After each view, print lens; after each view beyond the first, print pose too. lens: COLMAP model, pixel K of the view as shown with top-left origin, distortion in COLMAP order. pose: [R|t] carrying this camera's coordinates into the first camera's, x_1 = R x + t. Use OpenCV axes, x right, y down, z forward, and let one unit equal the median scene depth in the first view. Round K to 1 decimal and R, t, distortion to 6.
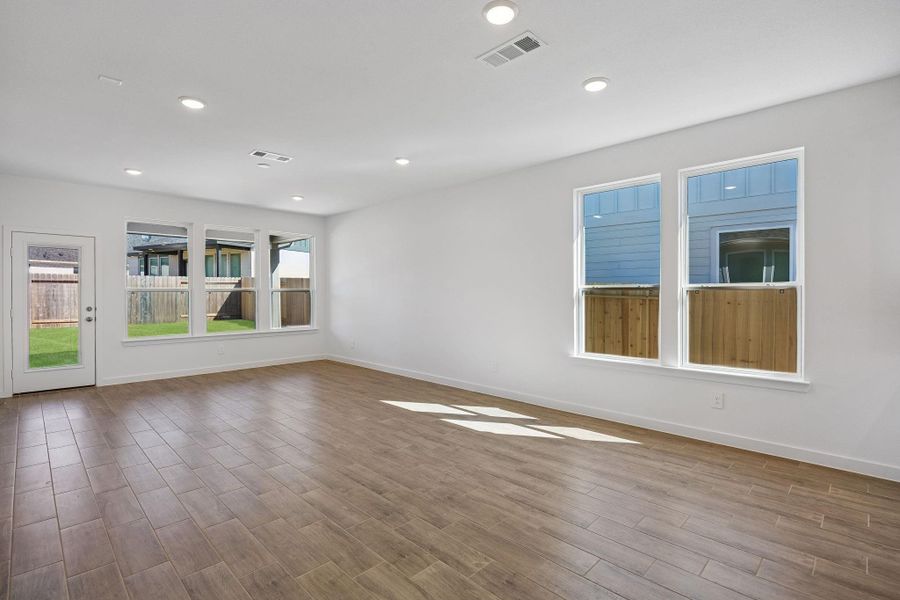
lens RADIAL K [[416.4, 0, 455.2], [0, 416.4, 302.6], [0, 0, 1]] dist [-0.003706, -0.000378]
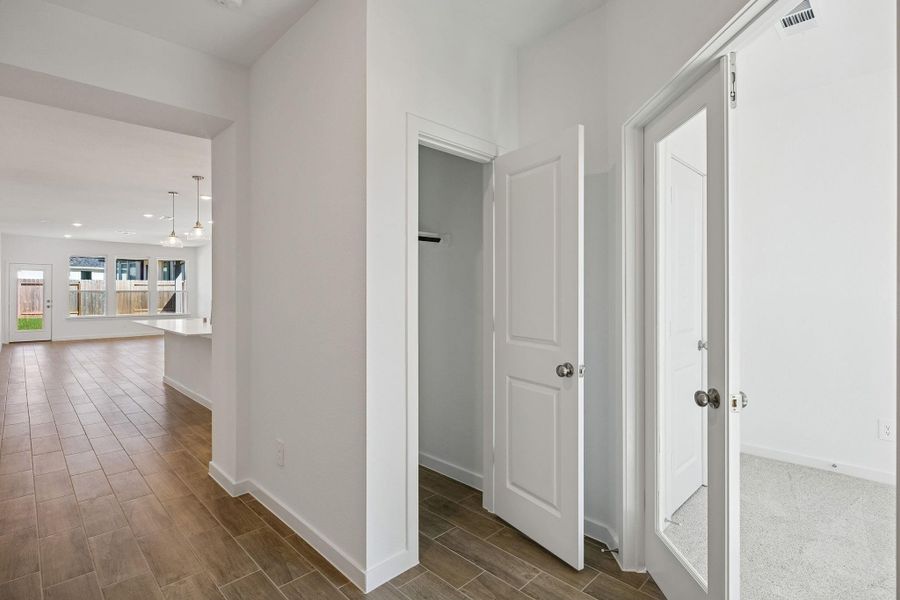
lens RADIAL K [[440.0, 0, 454.6], [0, 440.0, 297.1], [0, 0, 1]] dist [-0.000504, 0.000811]
pose [[0.999789, 0.002193, -0.020432, 0.461125], [-0.002512, 0.999875, -0.015584, 0.010375], [0.020395, 0.015632, 0.999670, -0.444545]]
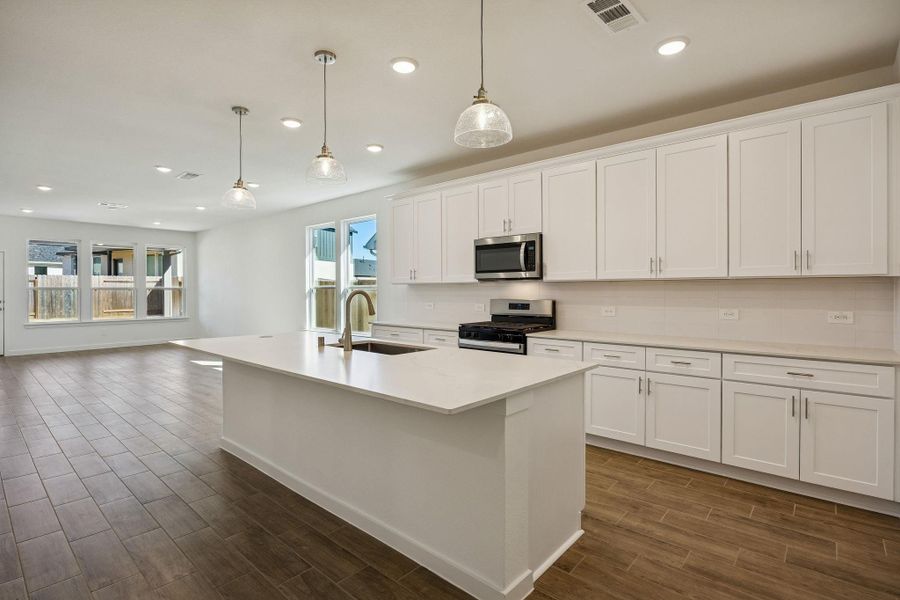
lens RADIAL K [[440.0, 0, 444.4], [0, 440.0, 298.1], [0, 0, 1]] dist [-0.000504, 0.000811]
pose [[0.999546, 0.001966, 0.030071, 0.258956], [-0.001700, 0.999959, -0.008847, 0.006015], [-0.030087, 0.008792, 0.999509, -0.240148]]
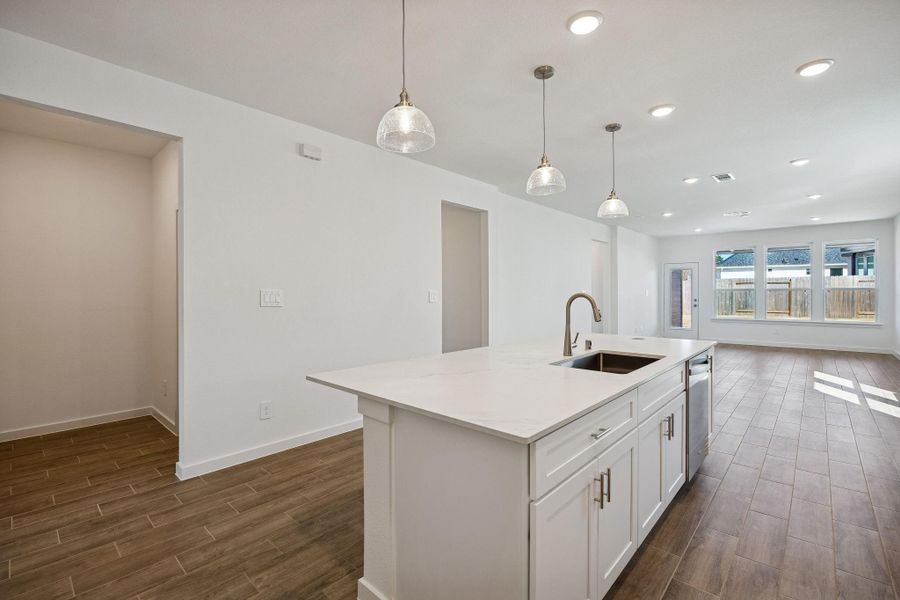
lens RADIAL K [[416.4, 0, 454.4], [0, 416.4, 294.7], [0, 0, 1]] dist [-0.003706, -0.000378]
pose [[0.050859, 0.006816, -0.998683, 0.411015], [-0.020485, 0.999773, 0.005781, 0.000881], [0.998496, 0.020164, 0.050987, -0.086244]]
